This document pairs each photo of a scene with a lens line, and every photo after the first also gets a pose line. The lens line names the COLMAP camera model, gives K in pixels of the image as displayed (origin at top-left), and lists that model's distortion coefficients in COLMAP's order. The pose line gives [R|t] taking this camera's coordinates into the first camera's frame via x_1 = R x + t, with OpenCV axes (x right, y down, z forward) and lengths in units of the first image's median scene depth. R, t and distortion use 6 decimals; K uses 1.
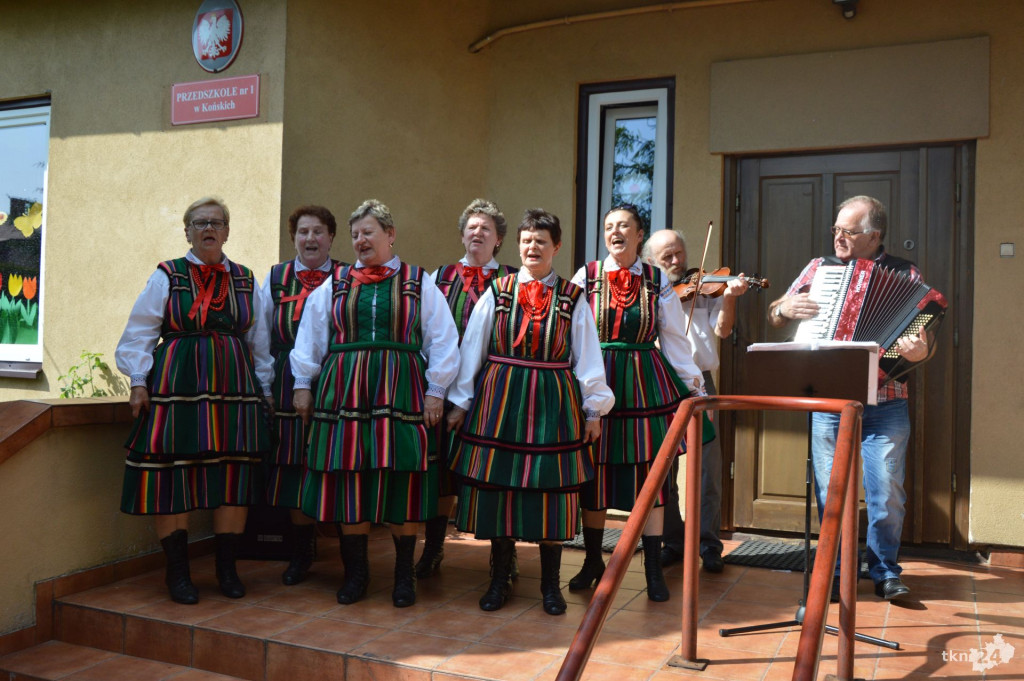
lens RADIAL K [[940.5, 0, 512.0], [0, 940.5, 340.5], [0, 0, 1]] dist [0.005944, 0.003824]
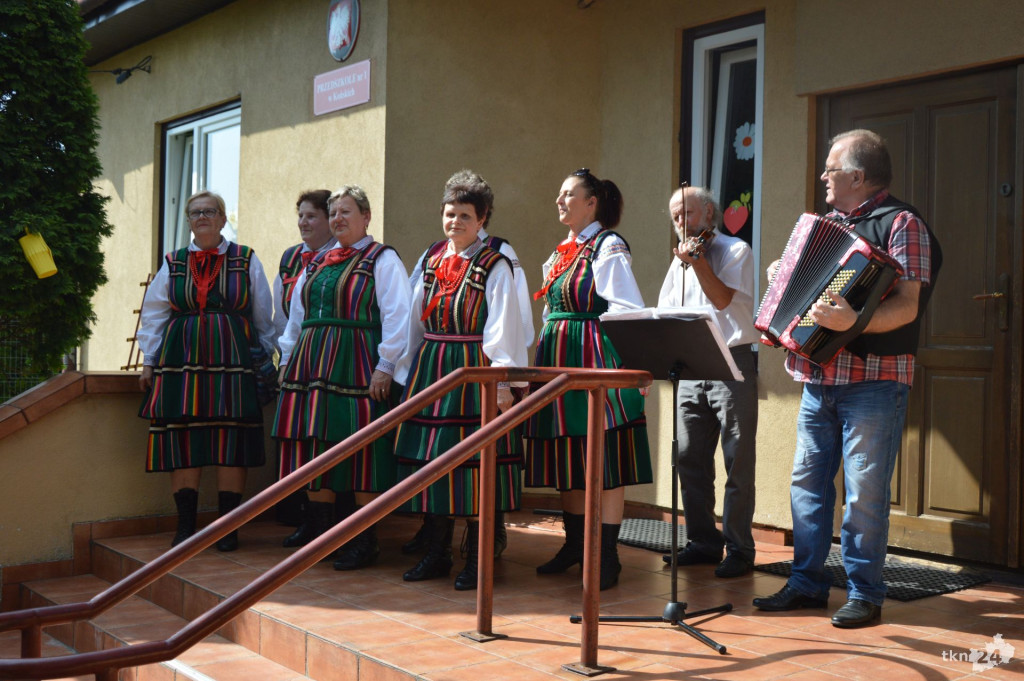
lens RADIAL K [[1126.1, 0, 512.0], [0, 1126.1, 340.5], [0, 0, 1]] dist [0.015456, 0.018681]
pose [[0.901317, -0.003054, -0.433149, 0.462650], [0.005541, 0.999975, 0.004481, 0.017378], [0.433124, -0.006439, 0.901311, -0.032720]]
